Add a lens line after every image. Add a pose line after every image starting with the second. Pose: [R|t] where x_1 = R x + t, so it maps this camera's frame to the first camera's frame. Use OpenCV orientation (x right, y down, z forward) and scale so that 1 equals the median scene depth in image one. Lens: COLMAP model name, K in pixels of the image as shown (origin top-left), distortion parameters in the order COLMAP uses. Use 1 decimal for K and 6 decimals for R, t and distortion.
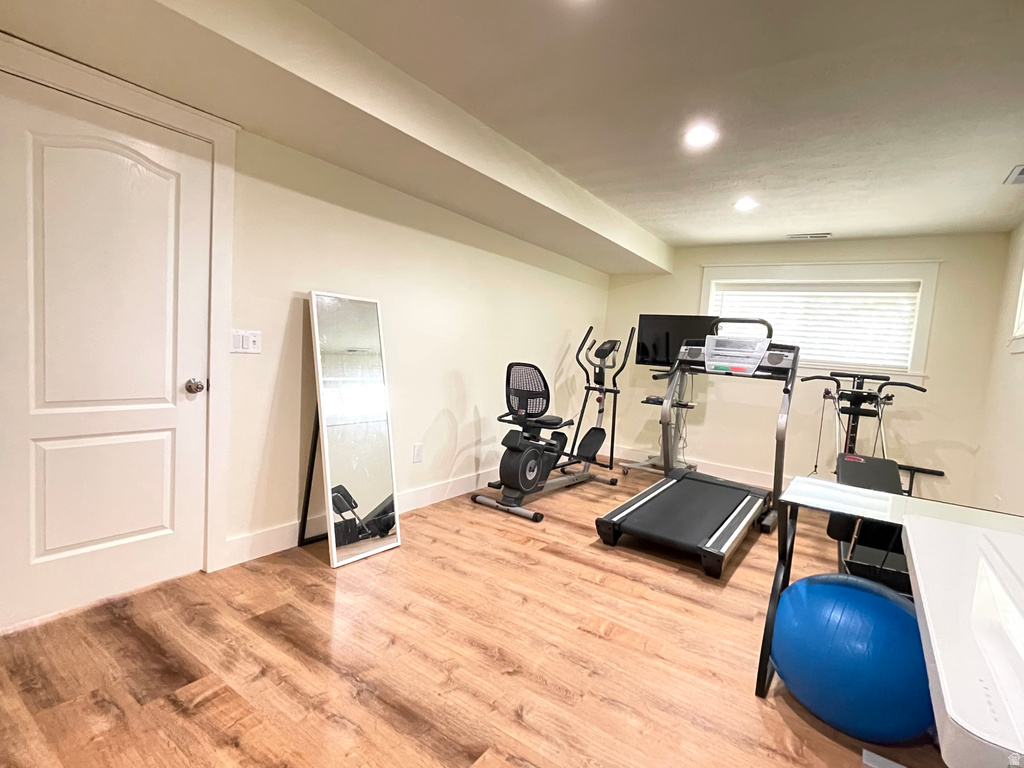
lens RADIAL K [[505.5, 0, 513.3], [0, 505.5, 385.8], [0, 0, 1]] dist [-0.003755, -0.000347]
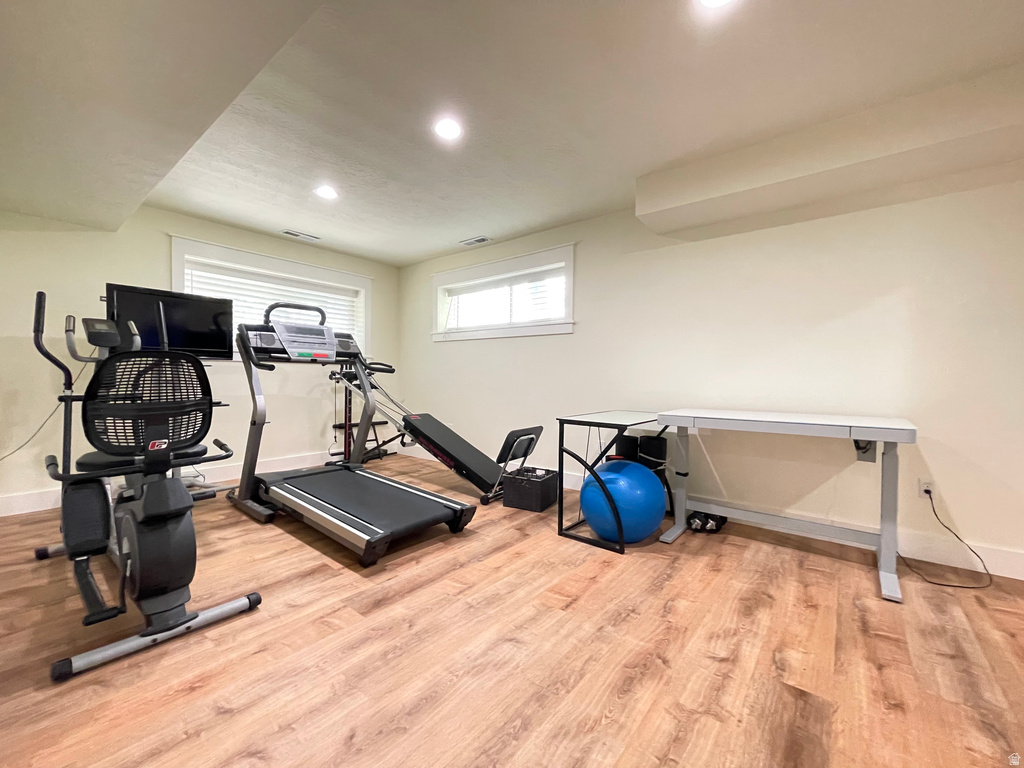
lens RADIAL K [[413.2, 0, 513.0], [0, 413.2, 383.4], [0, 0, 1]] dist [0.001069, 0.000414]
pose [[0.081465, -0.091862, 0.992434, -0.470254], [0.072109, 0.993677, 0.086058, -0.027872], [-0.994064, 0.064553, 0.087574, 0.732218]]
